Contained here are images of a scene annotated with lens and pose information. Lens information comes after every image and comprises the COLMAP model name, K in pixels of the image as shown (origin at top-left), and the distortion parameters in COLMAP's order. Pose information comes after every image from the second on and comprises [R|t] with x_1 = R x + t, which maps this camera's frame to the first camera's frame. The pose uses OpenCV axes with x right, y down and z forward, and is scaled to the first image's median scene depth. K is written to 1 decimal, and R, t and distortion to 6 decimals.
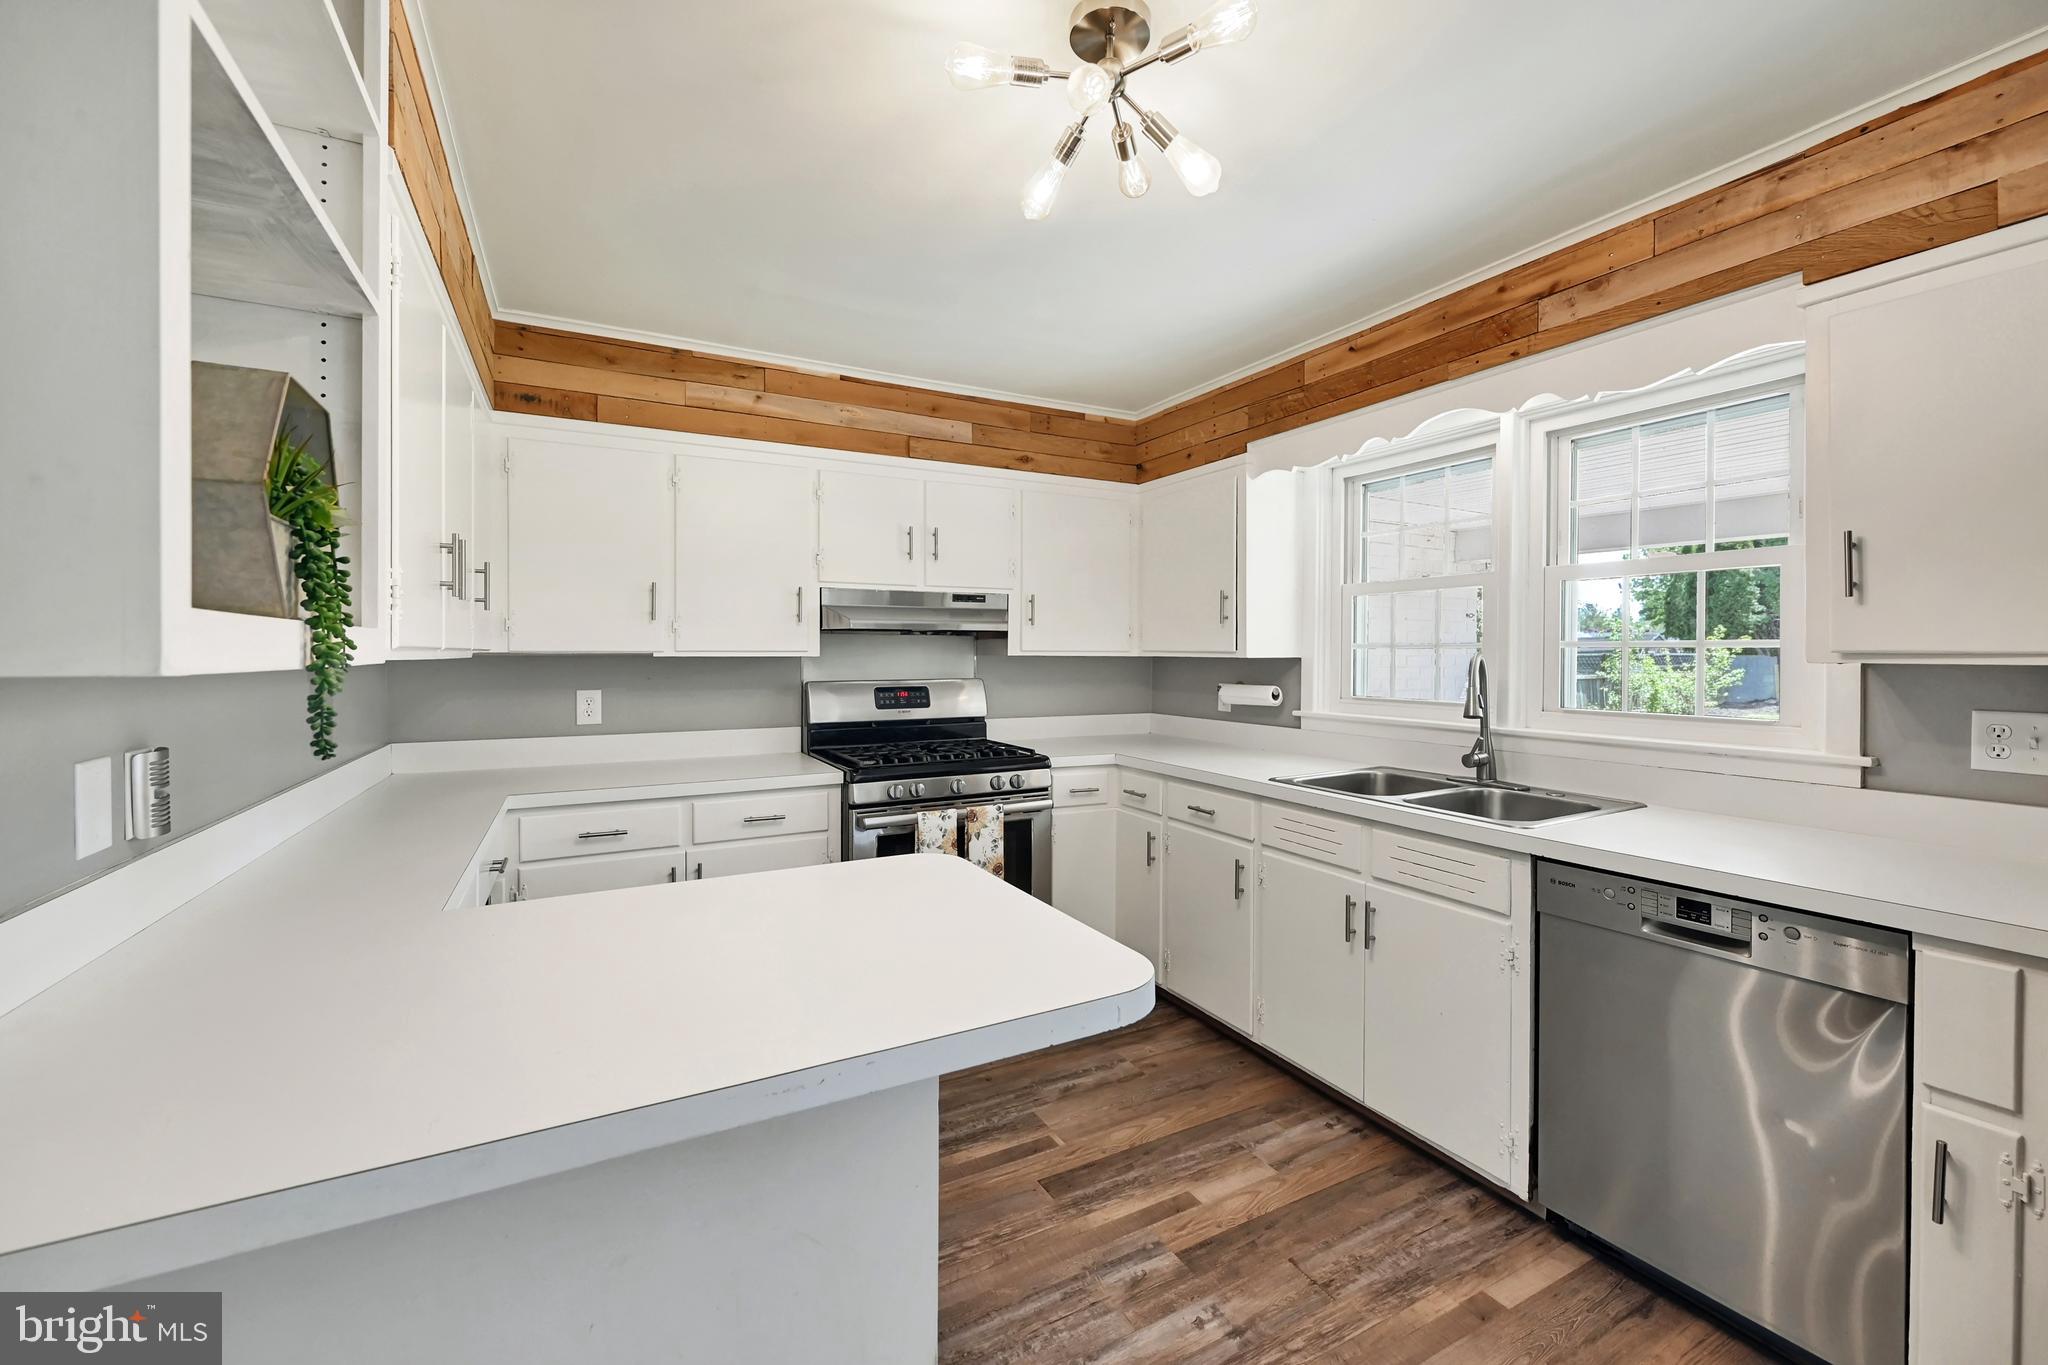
lens RADIAL K [[830.4, 0, 1034.5], [0, 830.4, 647.7], [0, 0, 1]] dist [-0.001640, -0.000743]
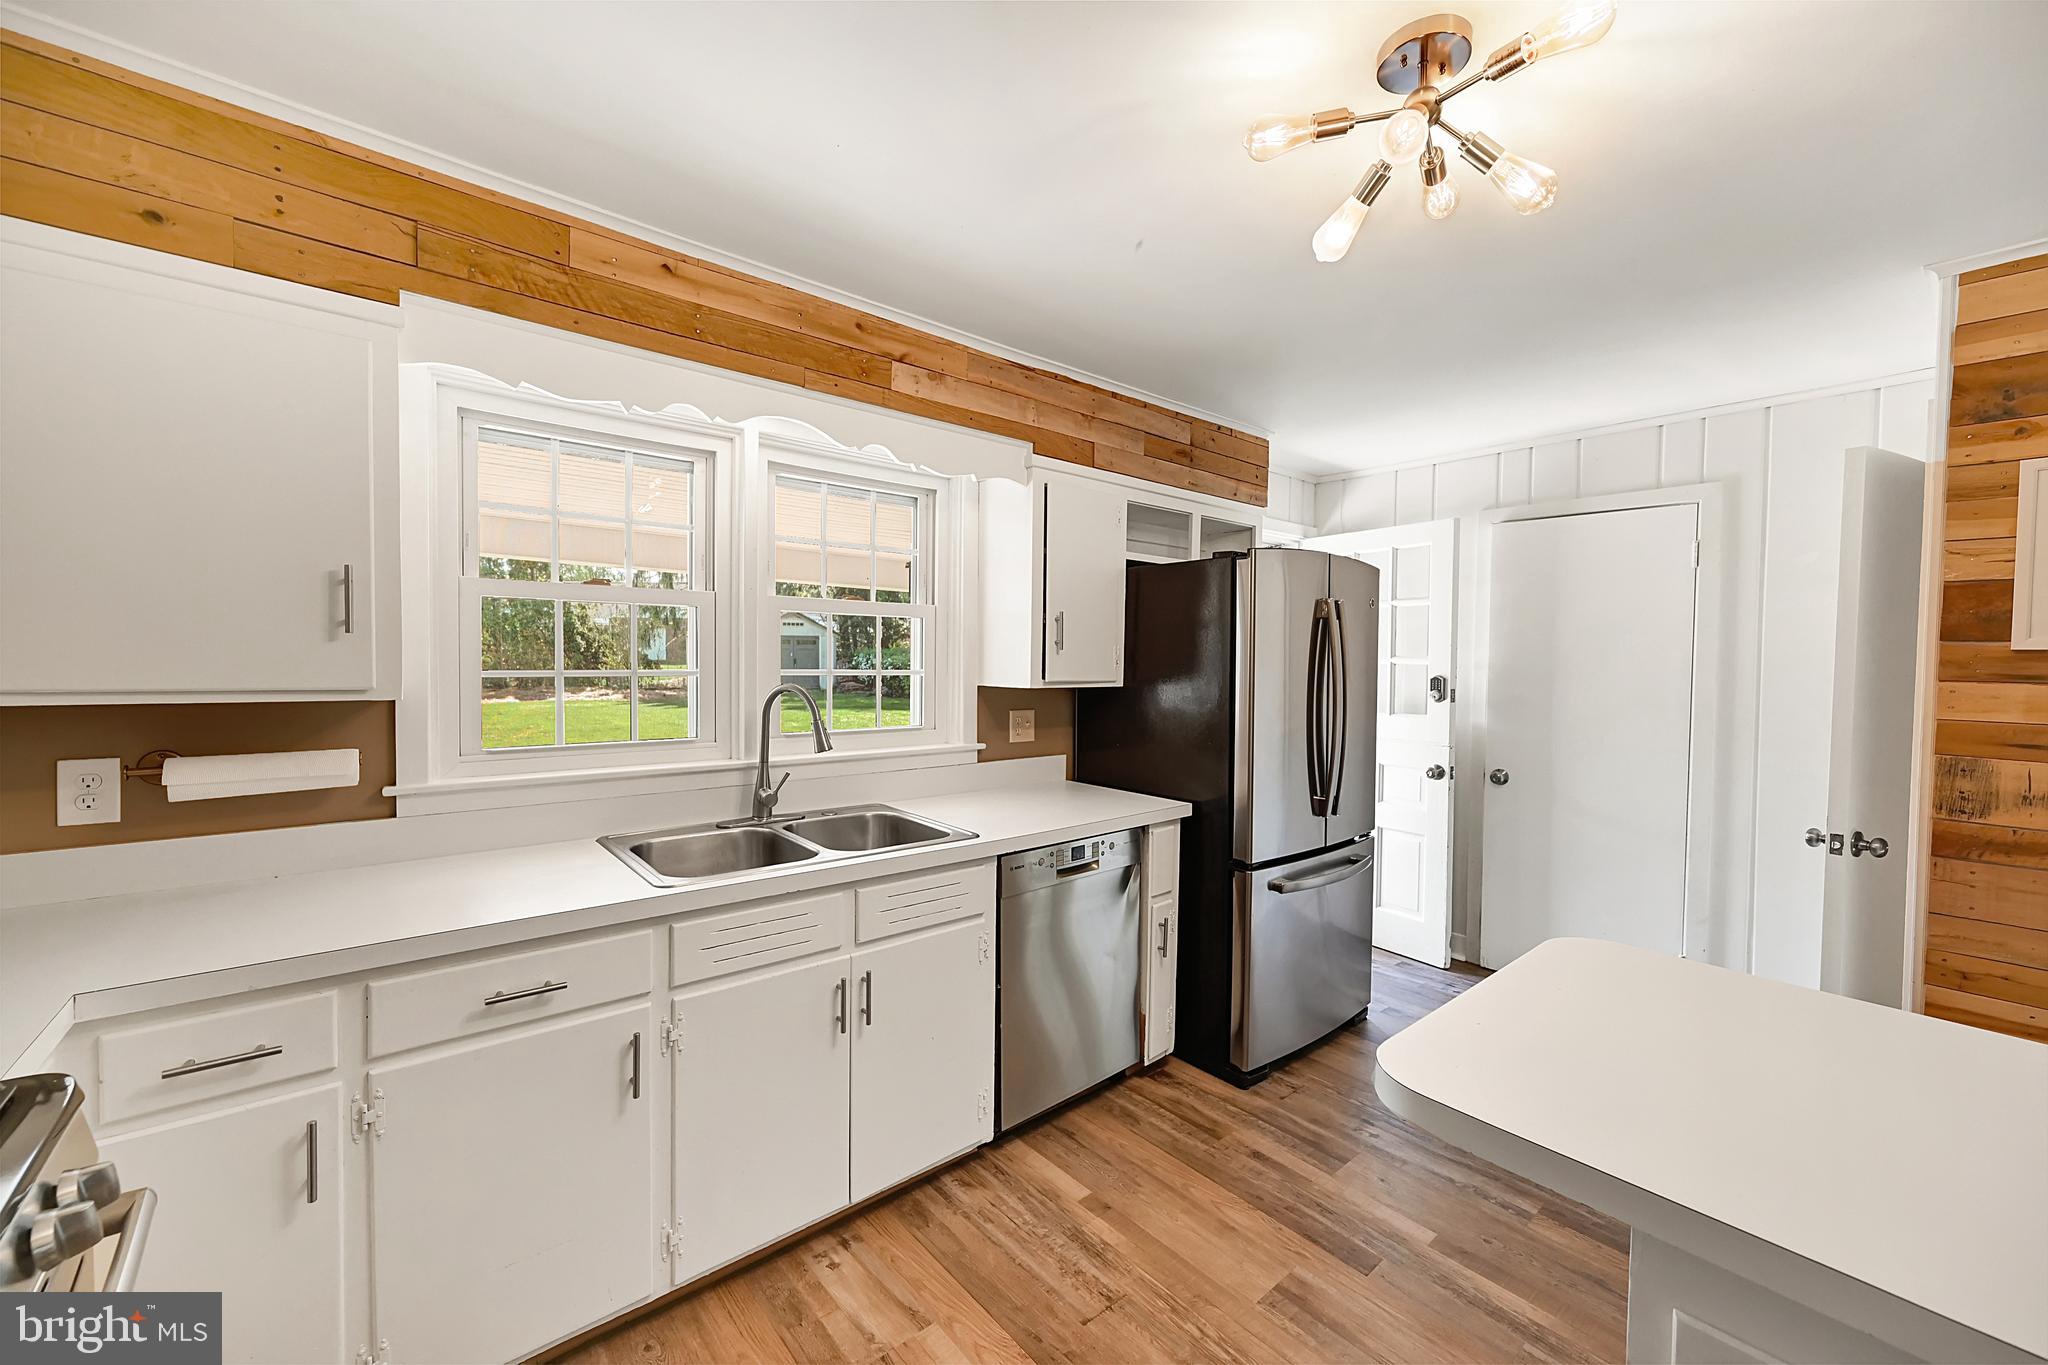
lens RADIAL K [[795.3, 0, 1024.0], [0, 795.3, 682.5], [0, 0, 1]] dist [-0.001365, 0.000174]
pose [[-0.197126, -0.029959, 0.979920, -0.483920], [-0.015231, 0.999506, 0.027494, -0.028704], [-0.980260, -0.009505, -0.197485, 1.082004]]
